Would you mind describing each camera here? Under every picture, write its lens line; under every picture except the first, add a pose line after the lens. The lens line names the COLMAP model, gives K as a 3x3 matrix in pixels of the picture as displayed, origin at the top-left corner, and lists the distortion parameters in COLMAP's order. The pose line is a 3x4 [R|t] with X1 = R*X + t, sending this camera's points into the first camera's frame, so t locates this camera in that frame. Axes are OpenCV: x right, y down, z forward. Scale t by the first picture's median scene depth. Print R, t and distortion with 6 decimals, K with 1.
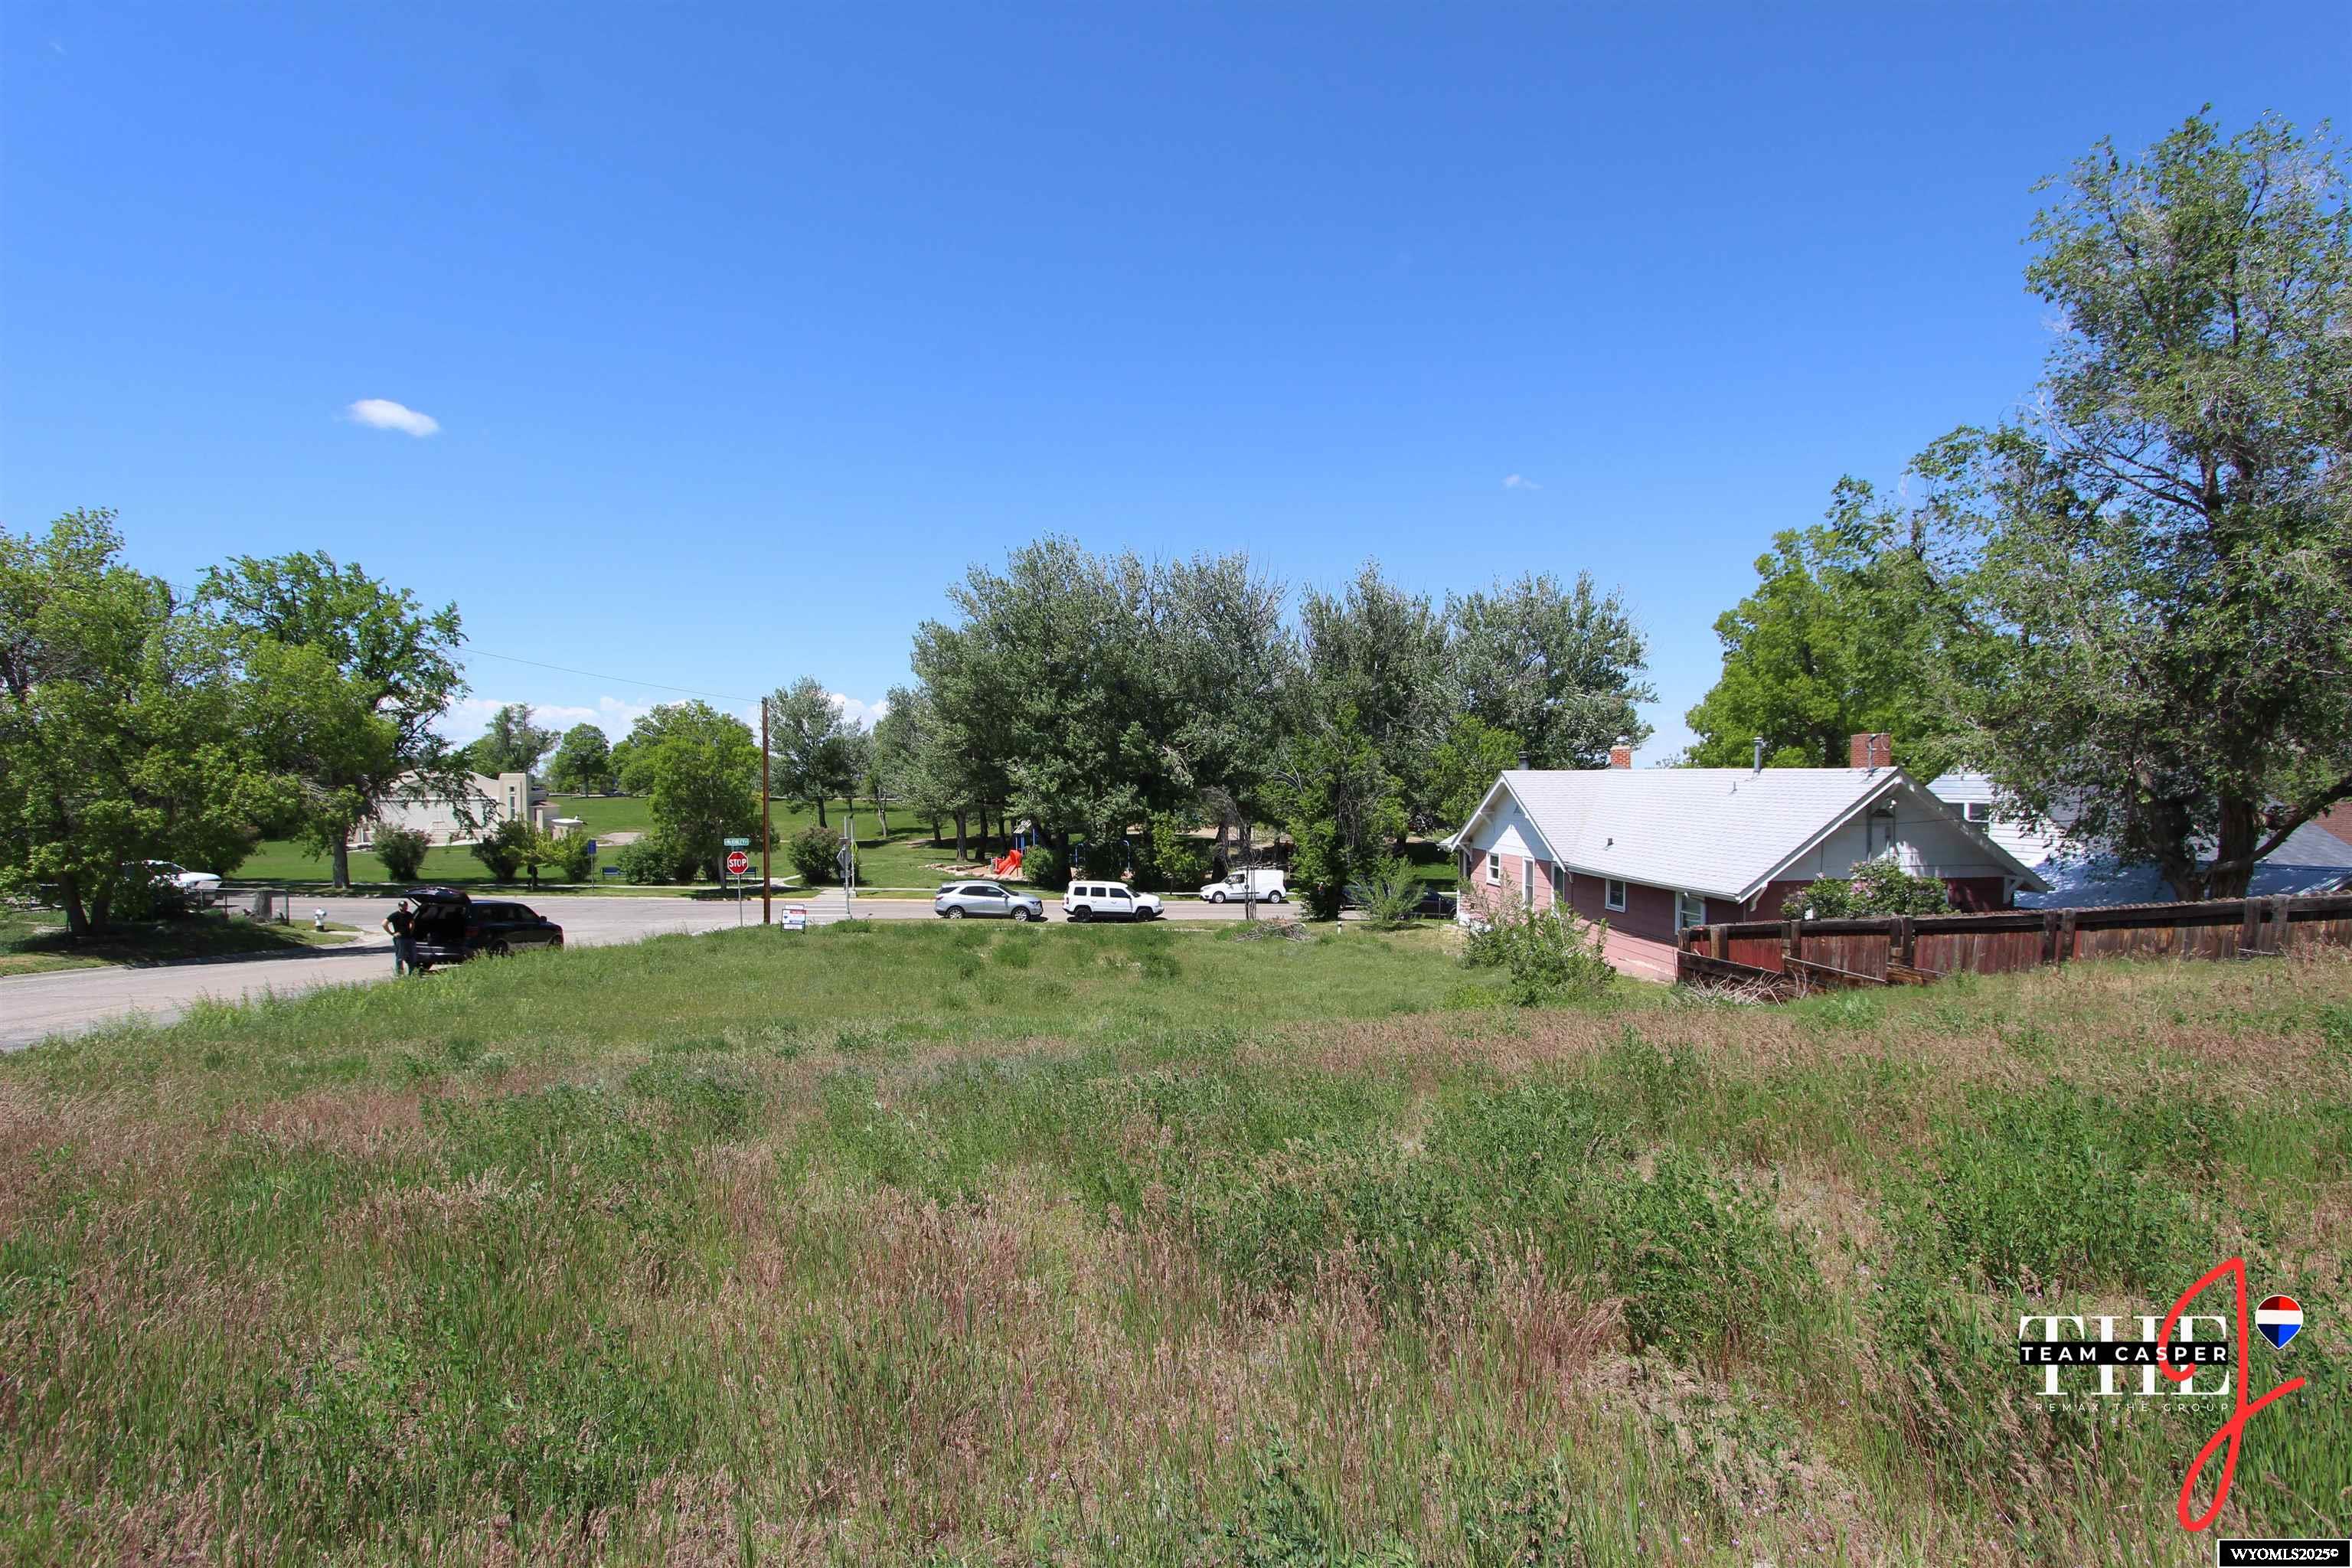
lens RADIAL K [[1082.7, 0, 1164.5], [0, 1082.7, 835.1], [0, 0, 1]] dist [-0.021992, 0.003453]
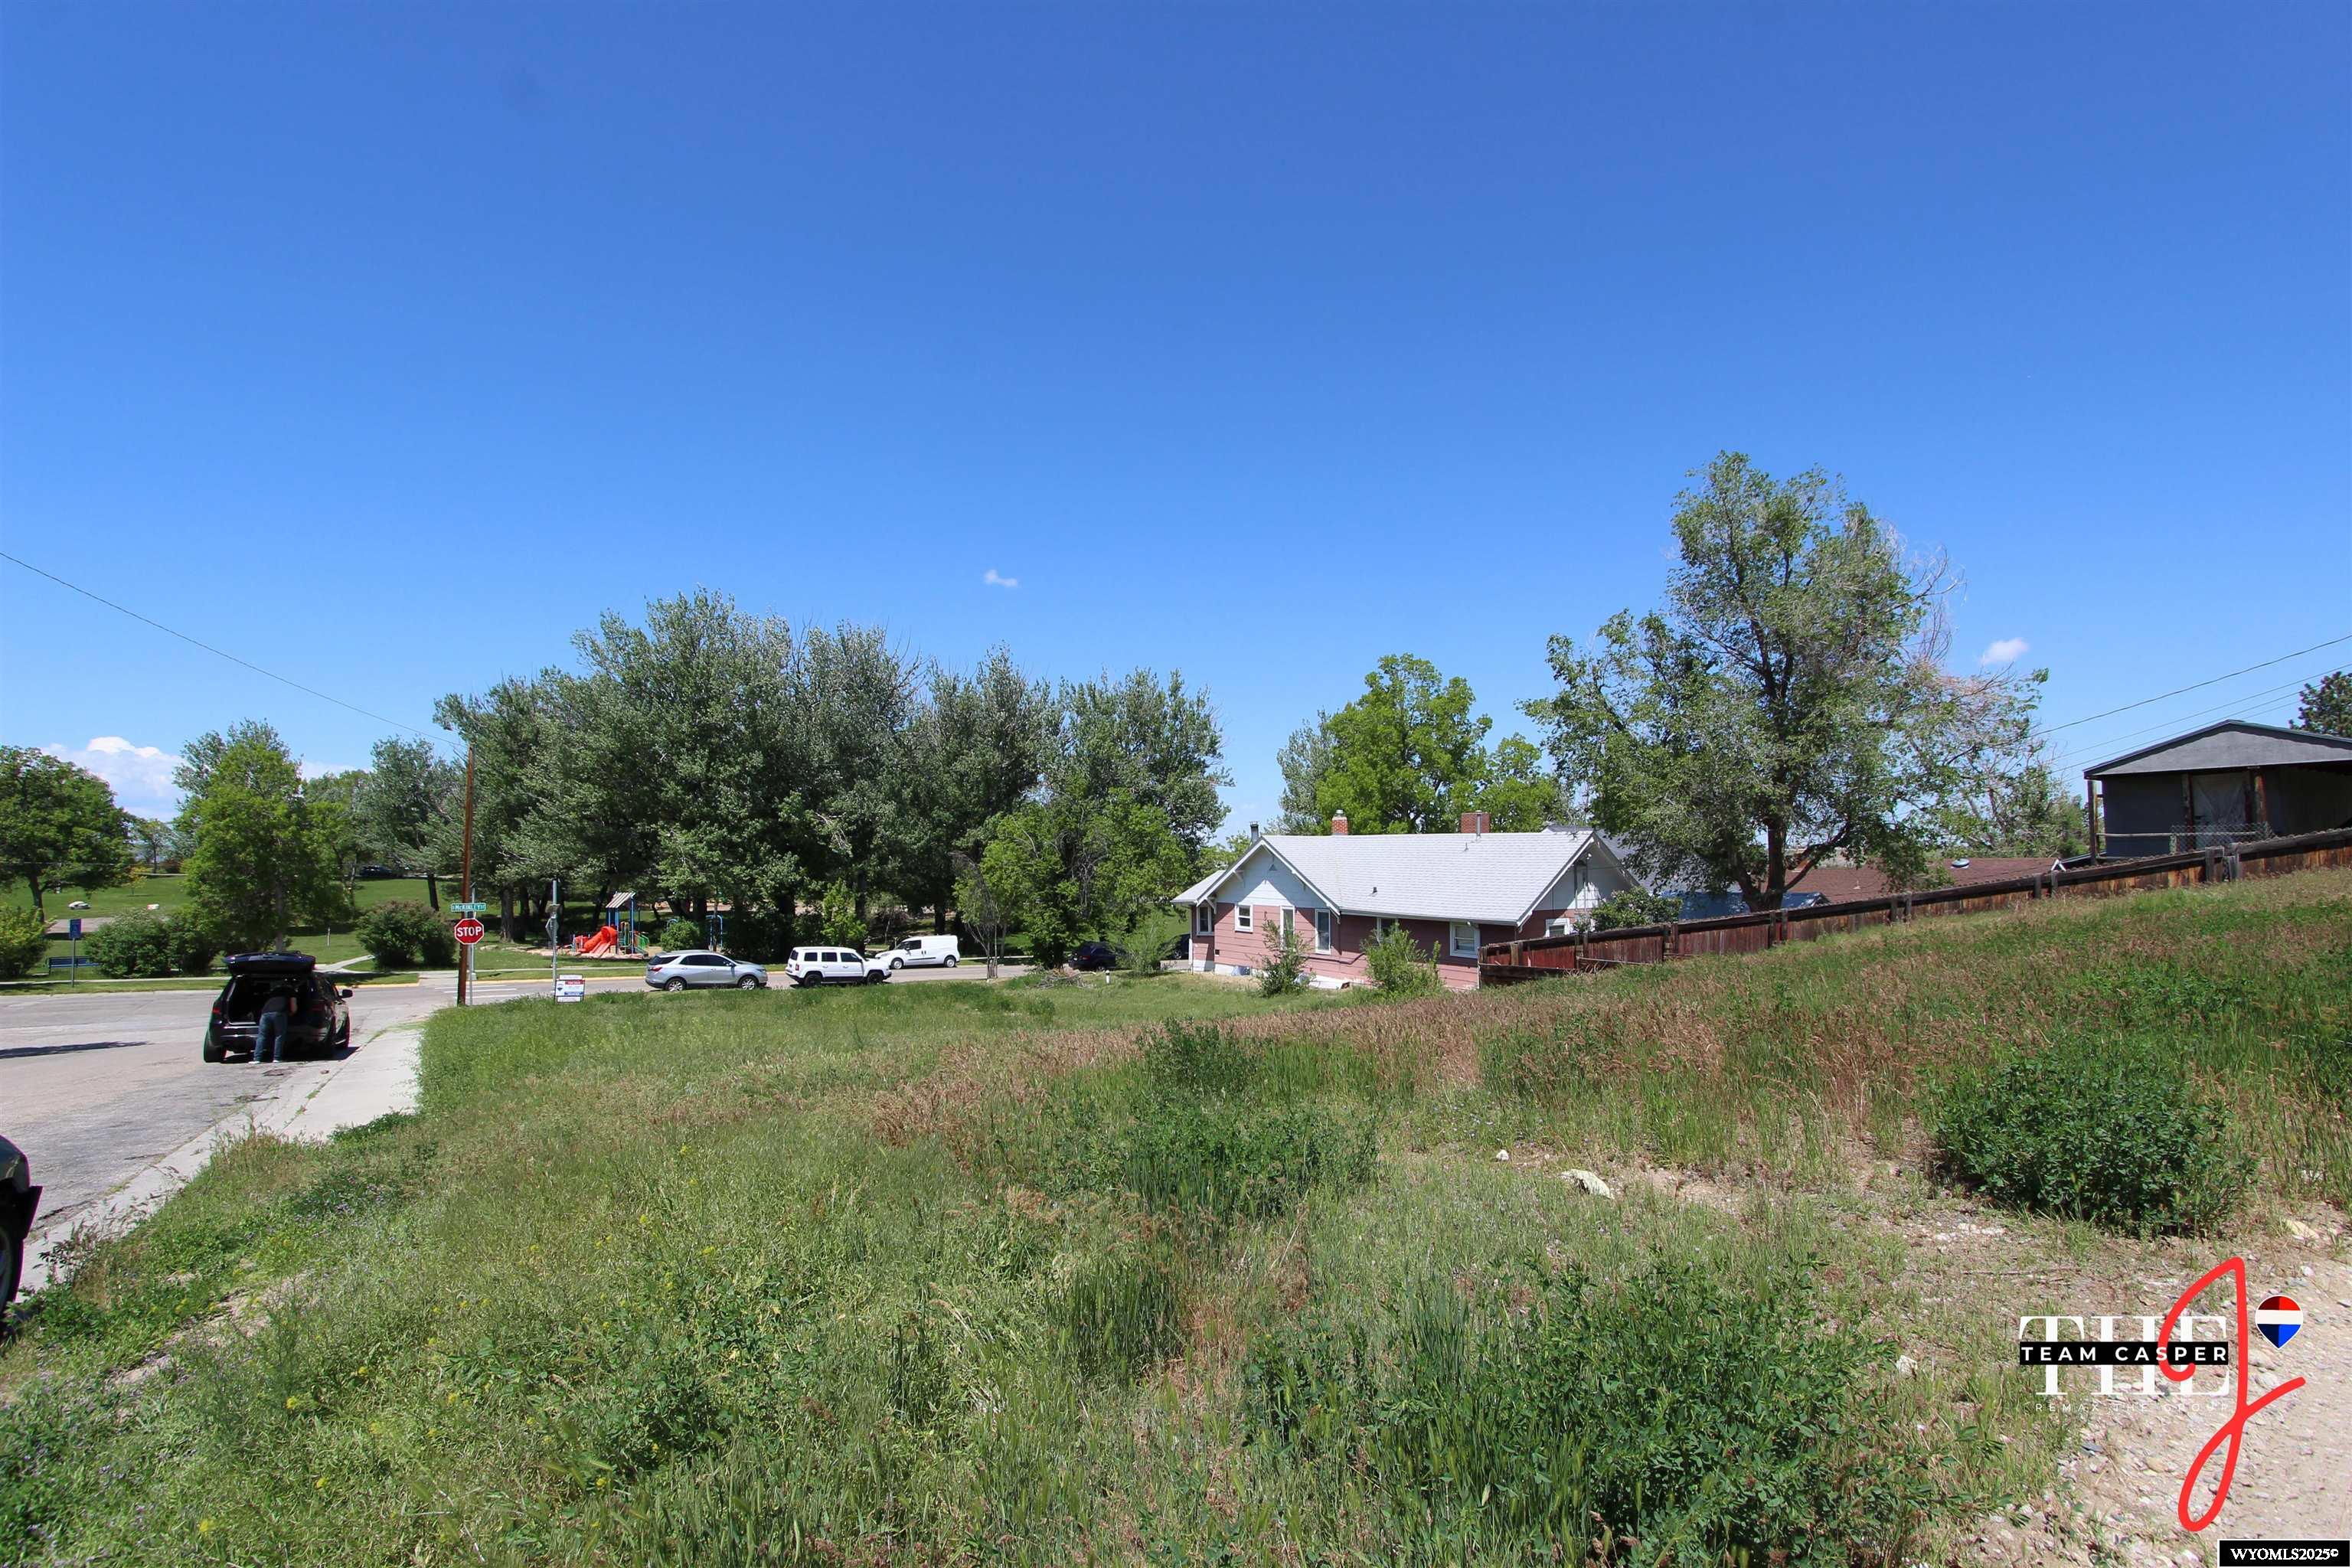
lens RADIAL K [[1082.7, 0, 1161.9], [0, 1082.7, 824.8], [0, 0, 1]] dist [-0.021992, 0.003453]
pose [[0.889569, 0.018181, 0.456439, -0.191468], [0.019627, 0.996764, -0.077955, 0.011834], [-0.456379, 0.078305, 0.886333, -0.015390]]
